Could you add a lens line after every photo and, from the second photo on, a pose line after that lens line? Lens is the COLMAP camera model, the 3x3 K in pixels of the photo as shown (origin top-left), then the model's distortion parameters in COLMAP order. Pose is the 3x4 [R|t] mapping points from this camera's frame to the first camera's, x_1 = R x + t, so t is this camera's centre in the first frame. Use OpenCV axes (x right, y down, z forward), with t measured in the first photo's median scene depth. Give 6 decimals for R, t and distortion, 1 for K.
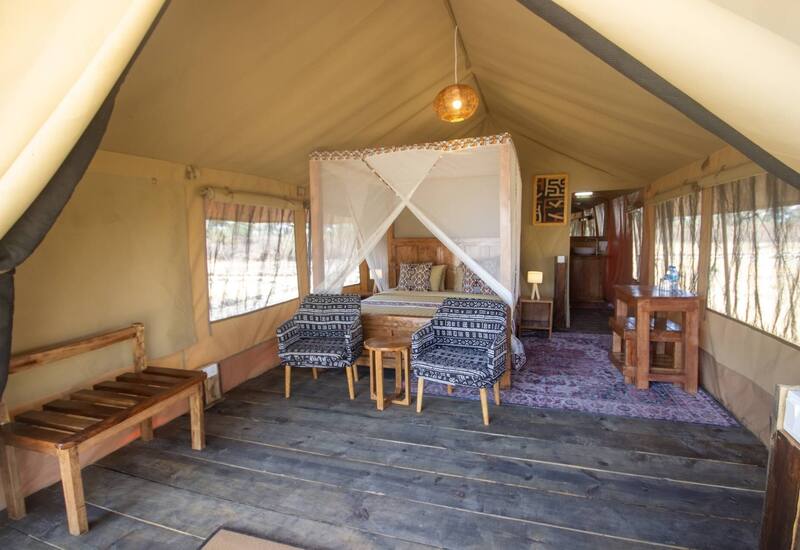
lens RADIAL K [[380.5, 0, 400.0], [0, 380.5, 275.0], [0, 0, 1]] dist [-0.001242, -0.000196]
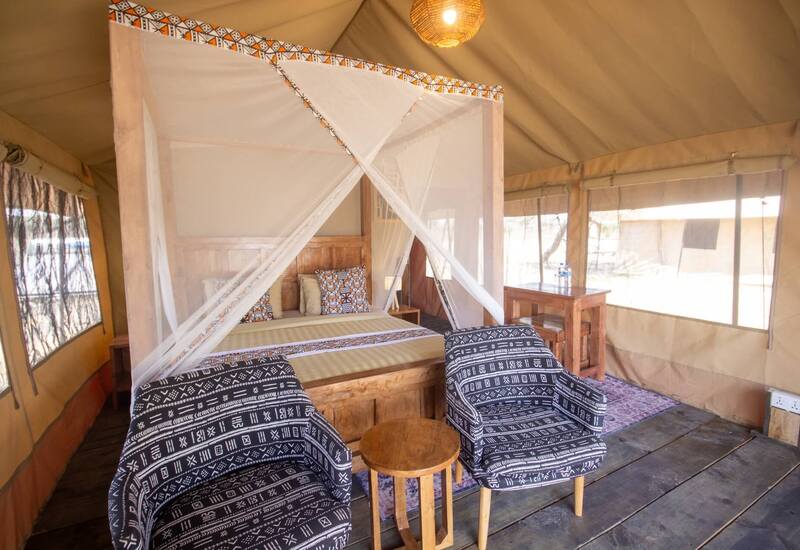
lens RADIAL K [[380.5, 0, 400.0], [0, 380.5, 275.0], [0, 0, 1]] dist [-0.001242, -0.000196]
pose [[0.692020, -0.066885, 0.718773, -0.356492], [0.069746, 0.997235, 0.025647, -0.051468], [-0.718501, 0.032383, 0.694771, 0.611085]]
